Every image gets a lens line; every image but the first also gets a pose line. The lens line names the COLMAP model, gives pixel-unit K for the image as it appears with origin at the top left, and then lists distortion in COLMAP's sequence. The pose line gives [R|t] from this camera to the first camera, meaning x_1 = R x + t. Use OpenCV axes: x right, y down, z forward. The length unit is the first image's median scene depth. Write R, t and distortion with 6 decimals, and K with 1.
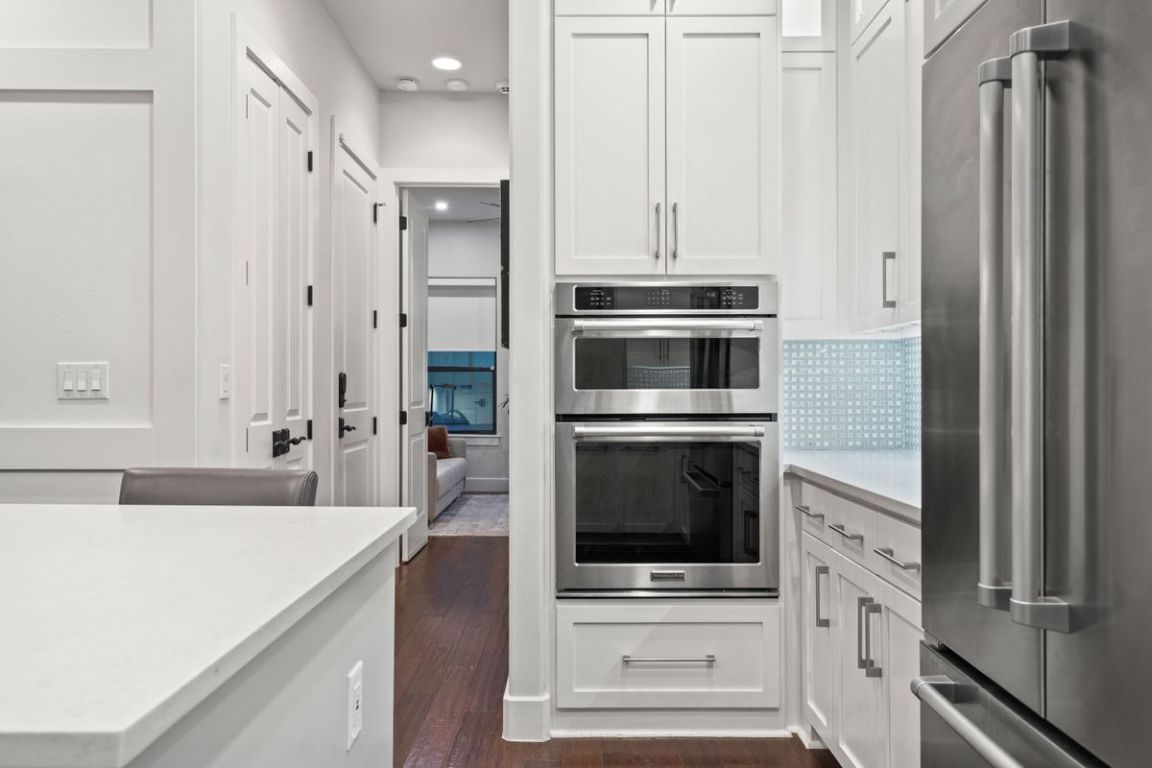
lens RADIAL K [[814.2, 0, 576.0], [0, 814.2, 384.0], [0, 0, 1]] dist [0.000845, -0.000282]
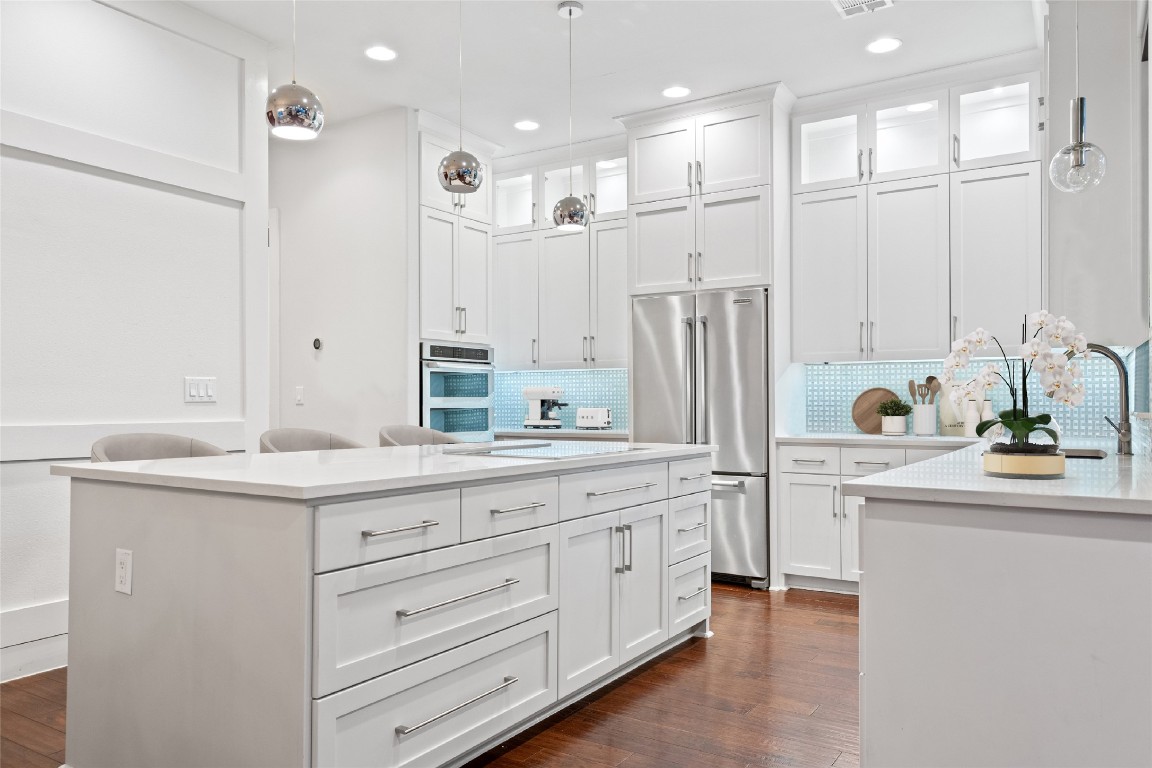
lens RADIAL K [[814.2, 0, 576.0], [0, 814.2, 384.0], [0, 0, 1]] dist [0.000845, -0.000282]
pose [[0.539982, 0.017690, 0.841490, -1.468427], [-0.002441, 0.999808, -0.019451, 0.012451], [-0.841673, 0.008449, 0.539922, -0.361279]]
